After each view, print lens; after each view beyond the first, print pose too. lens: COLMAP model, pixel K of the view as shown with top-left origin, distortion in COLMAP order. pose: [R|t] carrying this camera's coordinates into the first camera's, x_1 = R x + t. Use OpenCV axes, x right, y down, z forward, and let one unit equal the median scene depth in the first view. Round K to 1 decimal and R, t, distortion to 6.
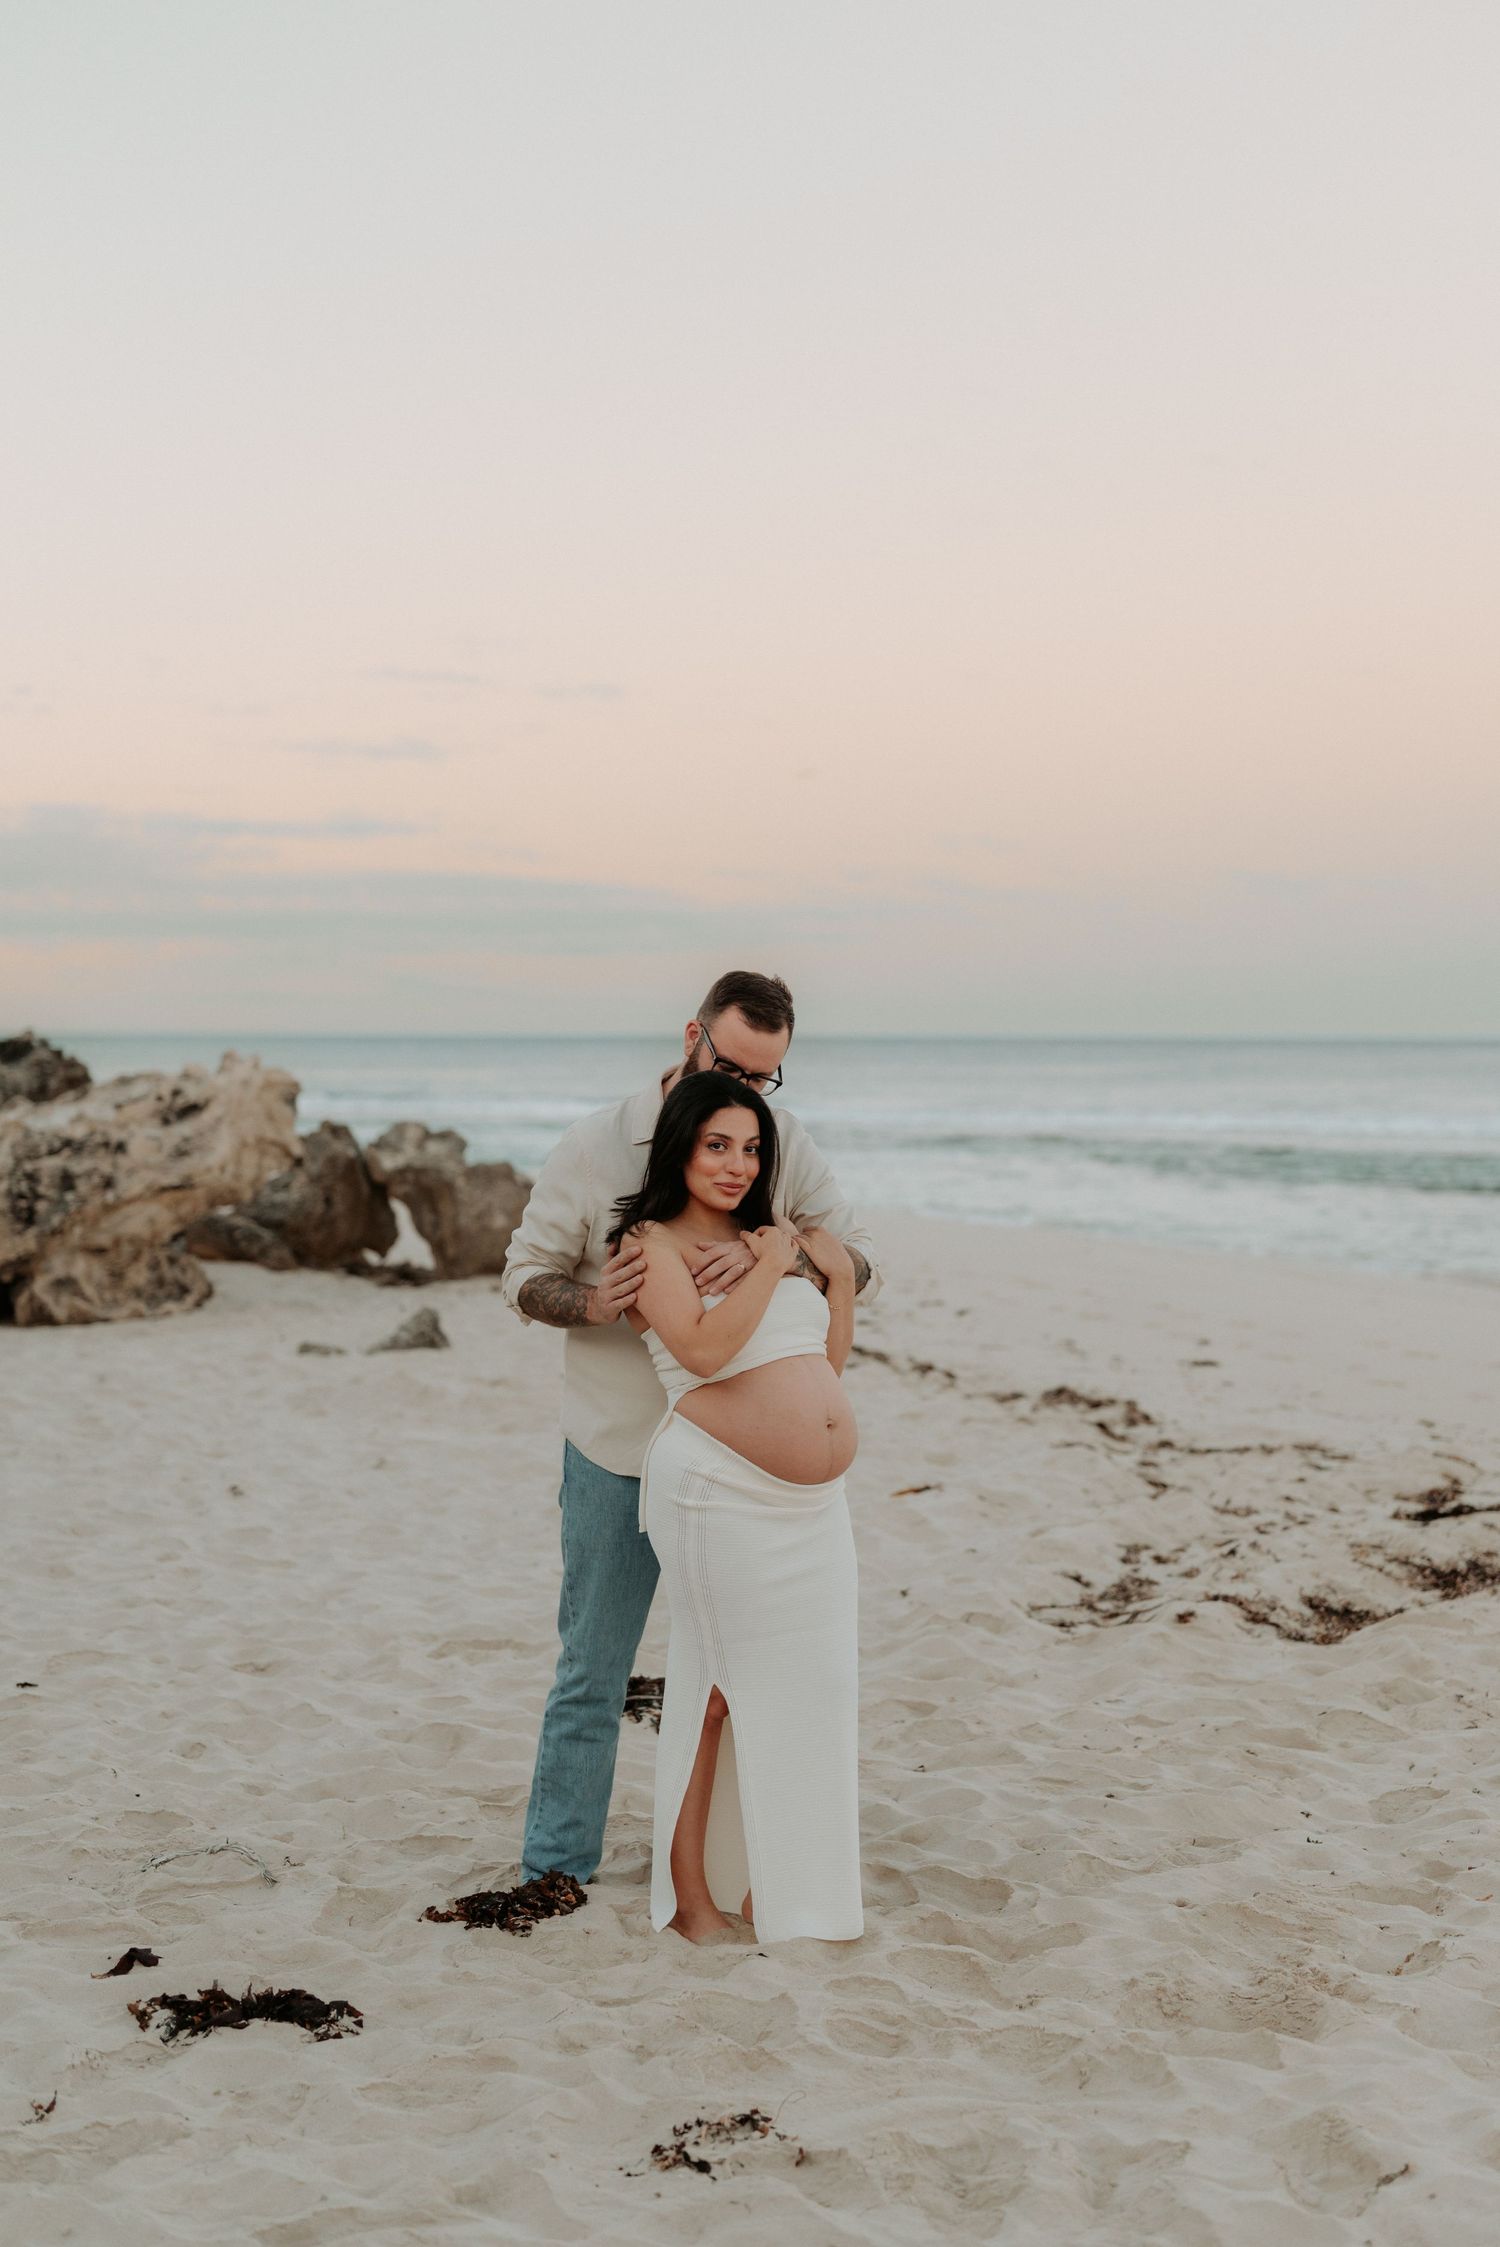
lens RADIAL K [[3923.5, 0, 750.0], [0, 3923.5, 1123.5], [0, 0, 1]] dist [0.022276, 0.426596]
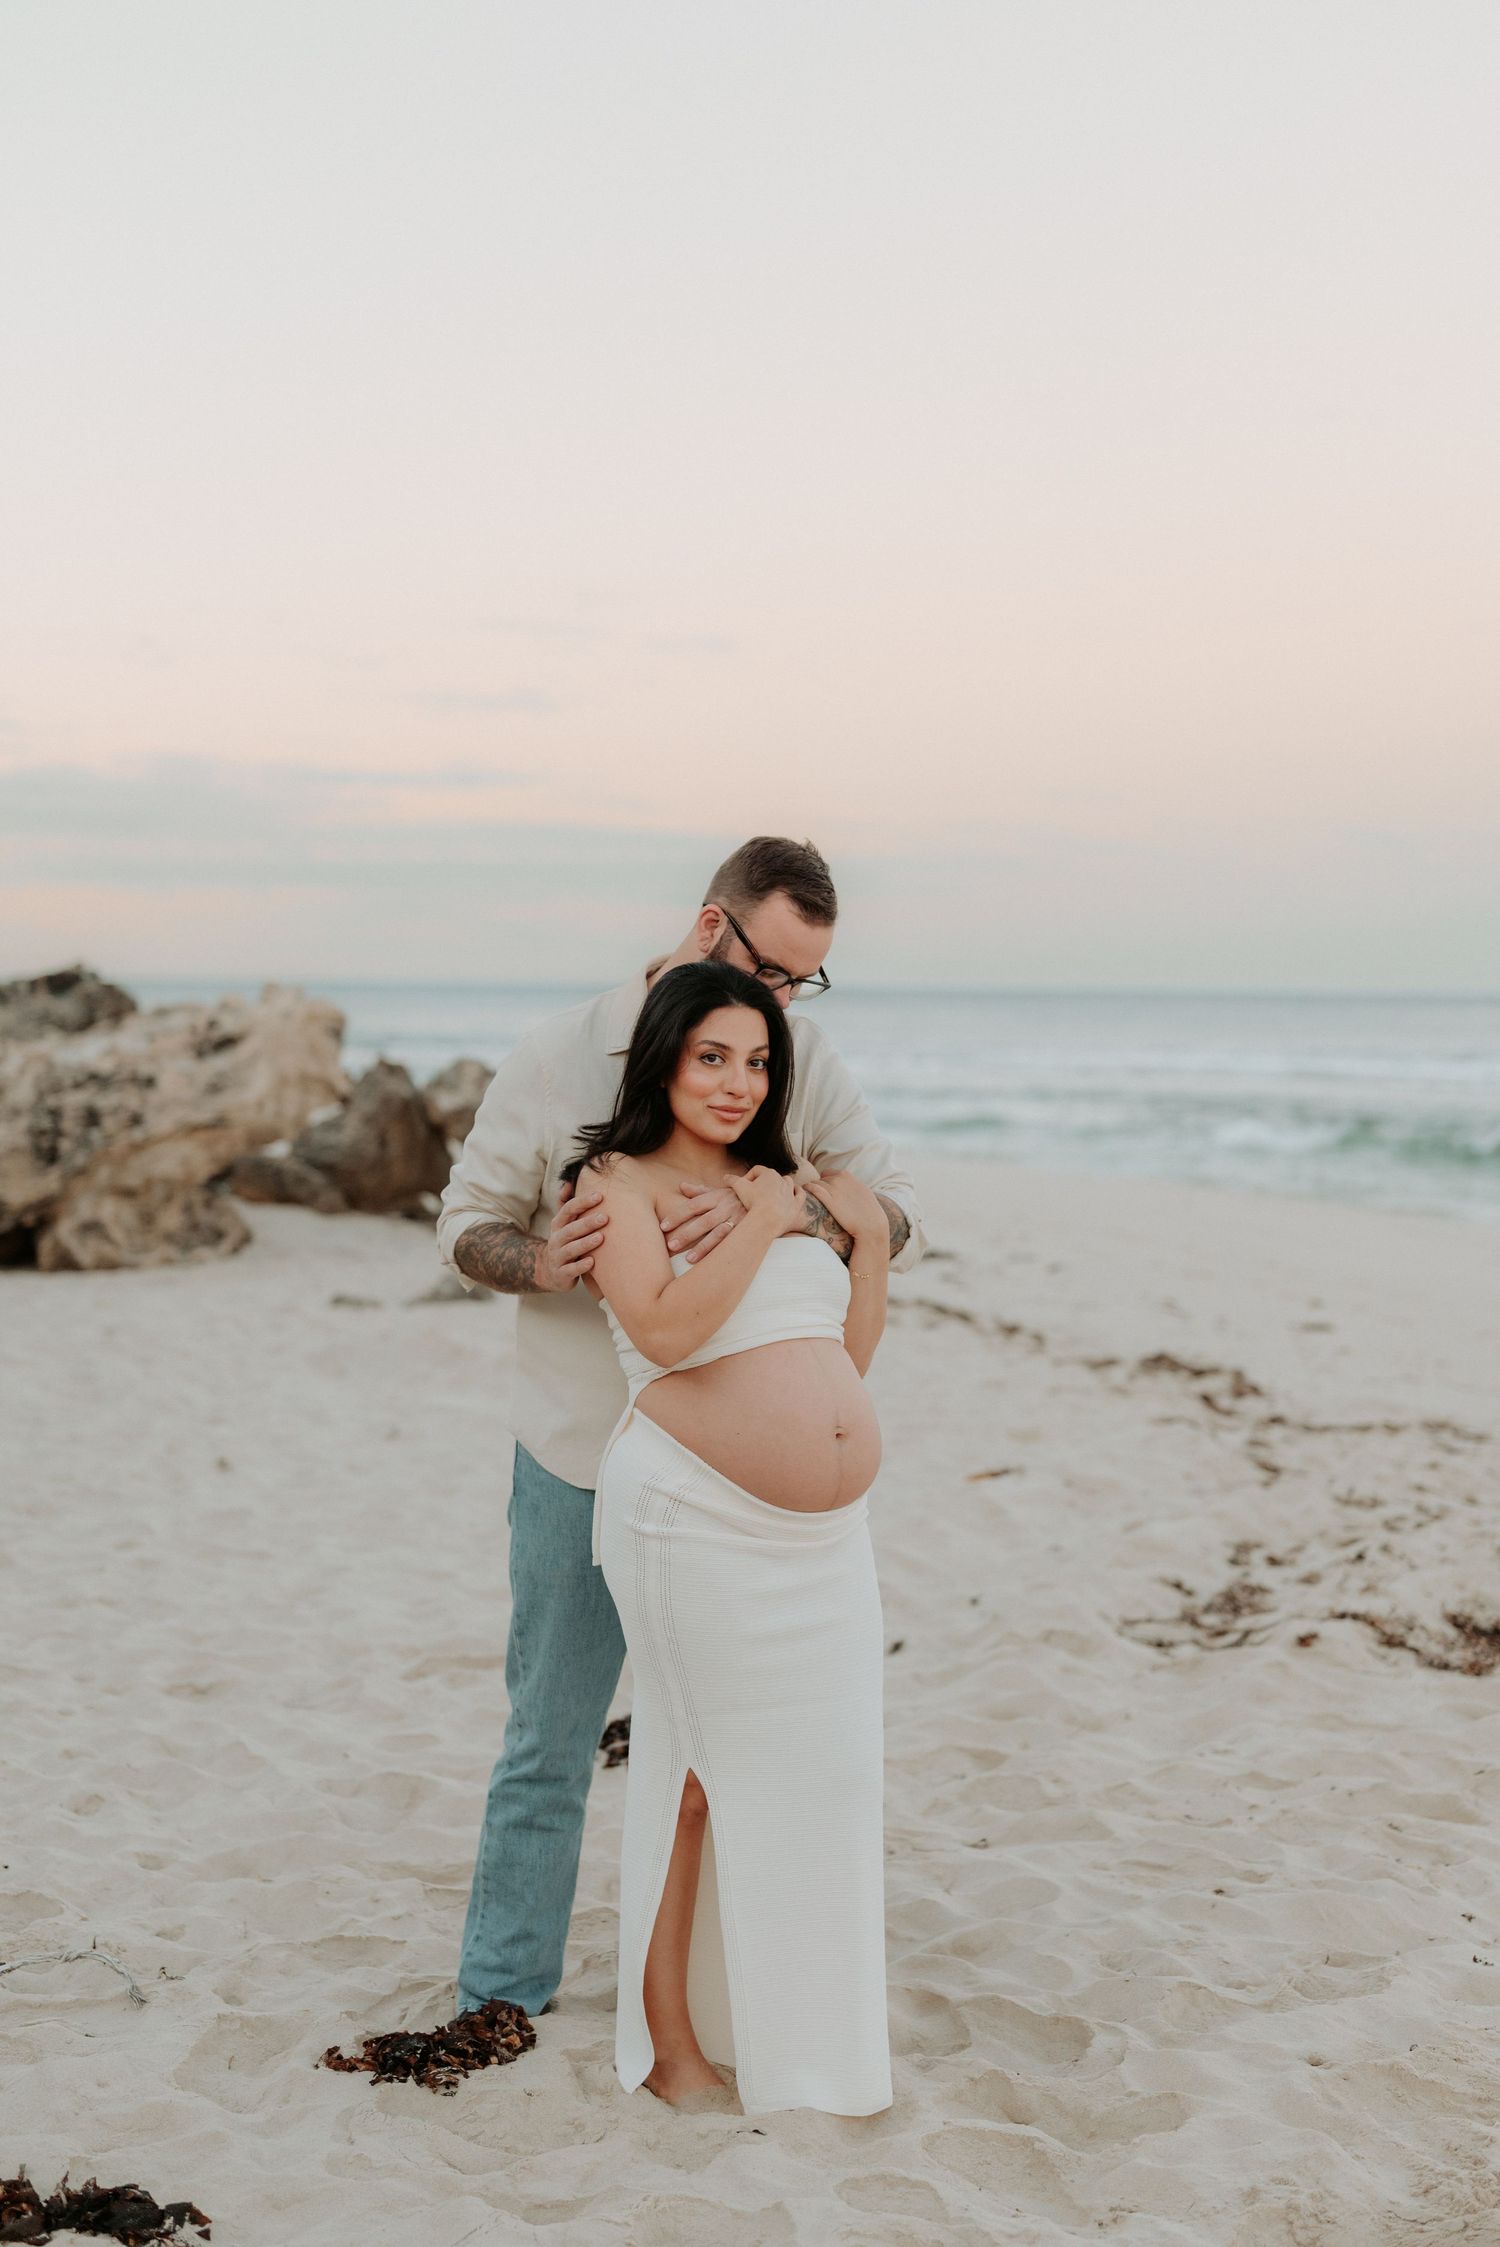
lens RADIAL K [[3923.5, 0, 750.0], [0, 3923.5, 1123.5], [0, 0, 1]] dist [0.022276, 0.426596]
pose [[0.999636, 0.009416, -0.025284, 0.013379], [-0.009089, 0.999874, 0.013005, 0.006178], [0.025403, -0.012771, 0.999596, 0.176584]]
